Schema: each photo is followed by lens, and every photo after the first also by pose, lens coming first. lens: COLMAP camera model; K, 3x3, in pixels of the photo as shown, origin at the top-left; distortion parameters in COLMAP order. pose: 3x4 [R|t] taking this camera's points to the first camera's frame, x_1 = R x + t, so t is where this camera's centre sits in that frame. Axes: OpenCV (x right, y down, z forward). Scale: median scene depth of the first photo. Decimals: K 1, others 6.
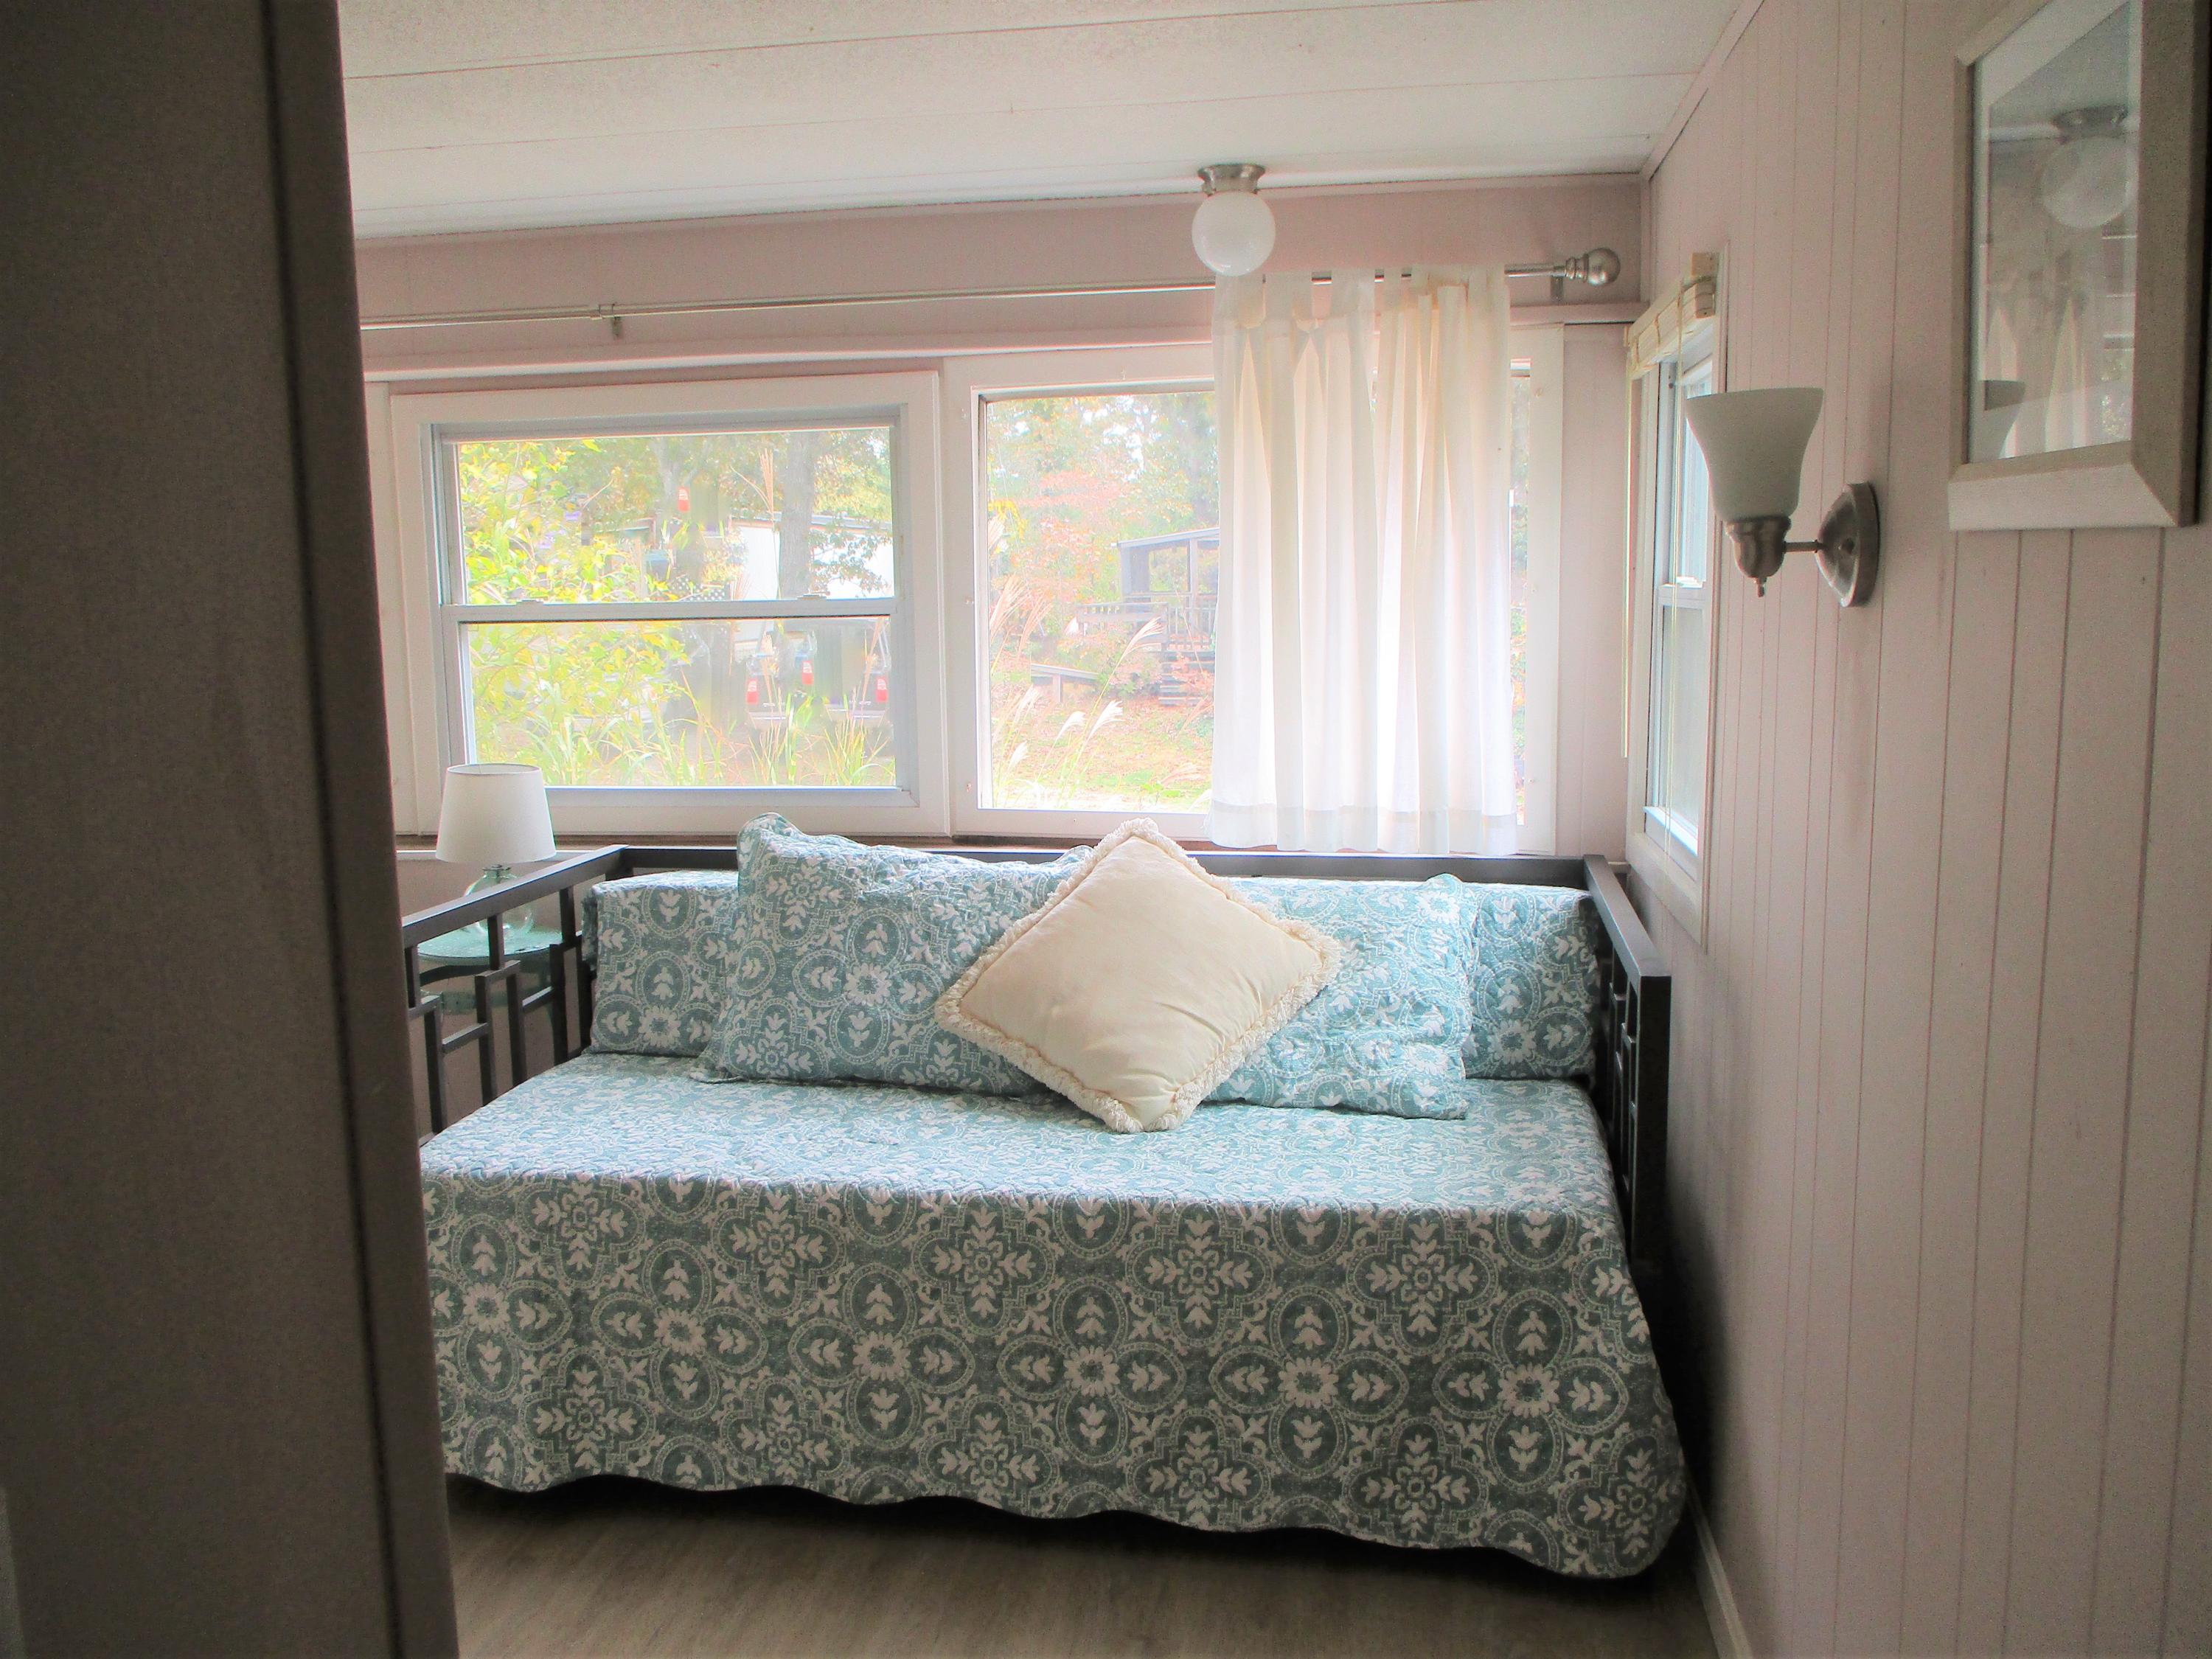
lens RADIAL K [[1834.1, 0, 1091.9], [0, 1834.1, 819.3], [0, 0, 1]] dist [-0.043361, 0.020061]
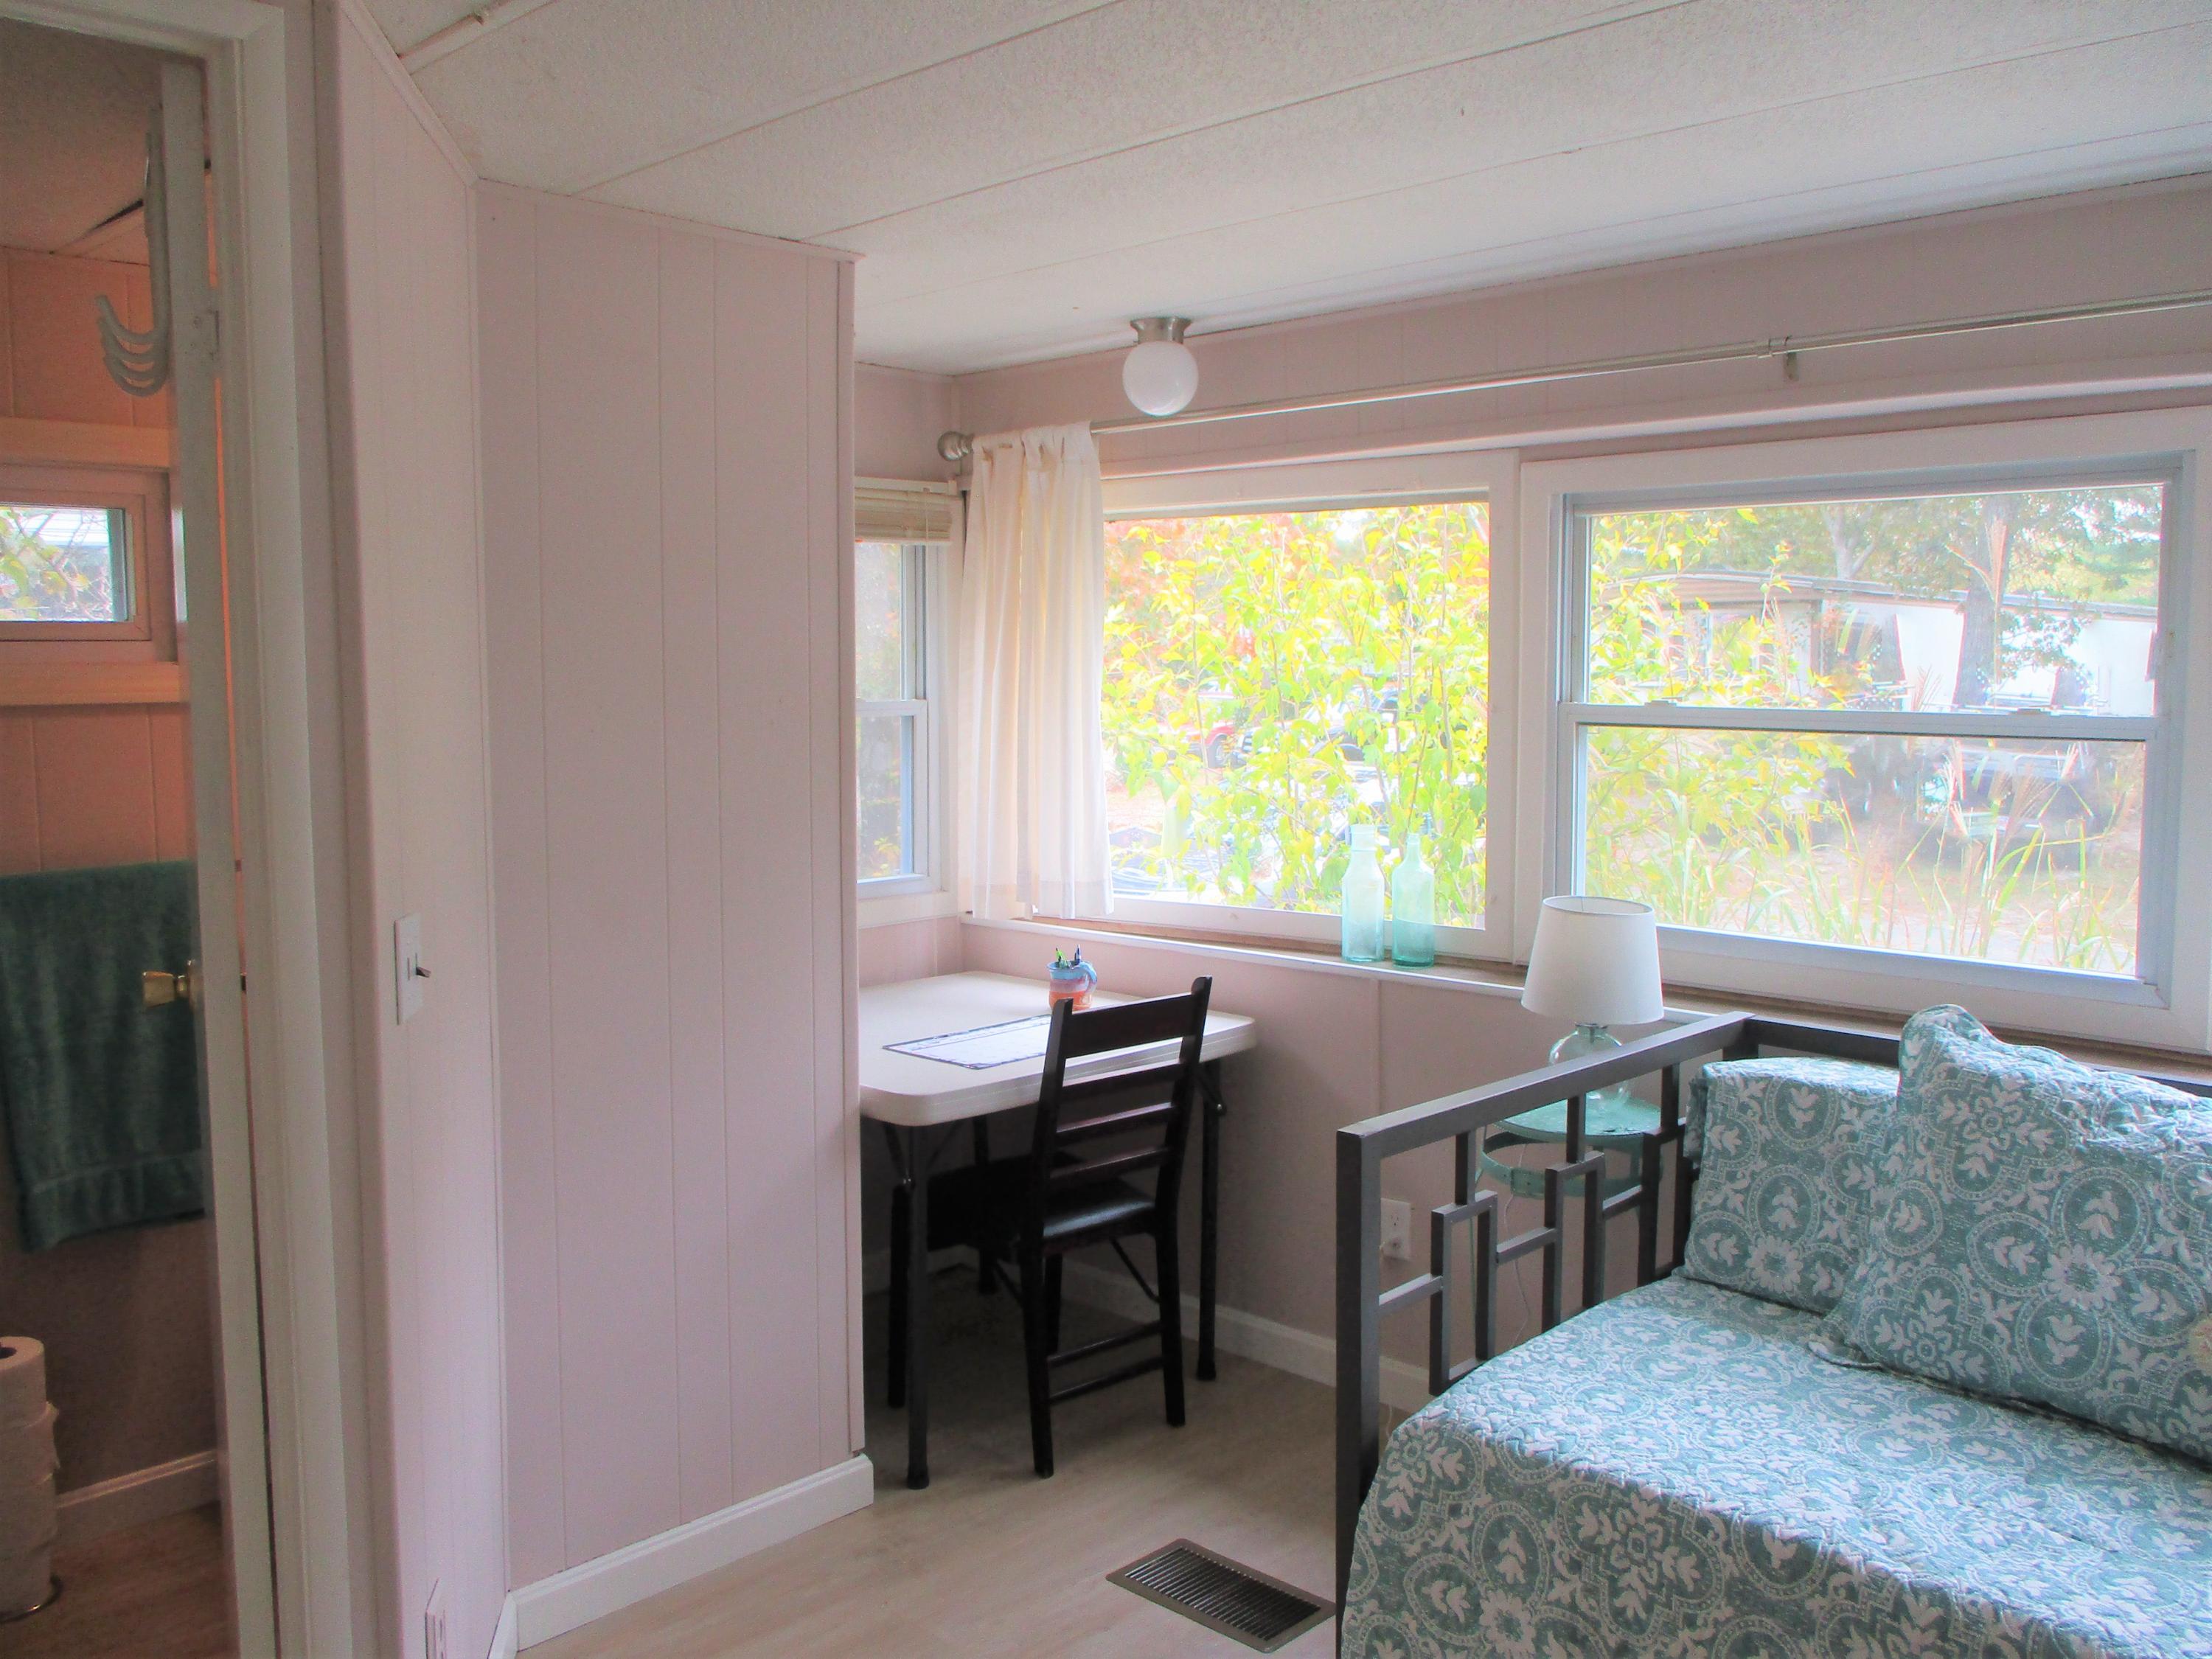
lens RADIAL K [[1834.1, 0, 1160.0], [0, 1834.1, 815.1], [0, 0, 1]] dist [-0.043361, 0.020061]
pose [[0.837089, 0.064619, -0.543237, -0.052500], [-0.088197, 0.995950, -0.017435, -0.041349], [0.539910, 0.062506, 0.839399, 0.221744]]
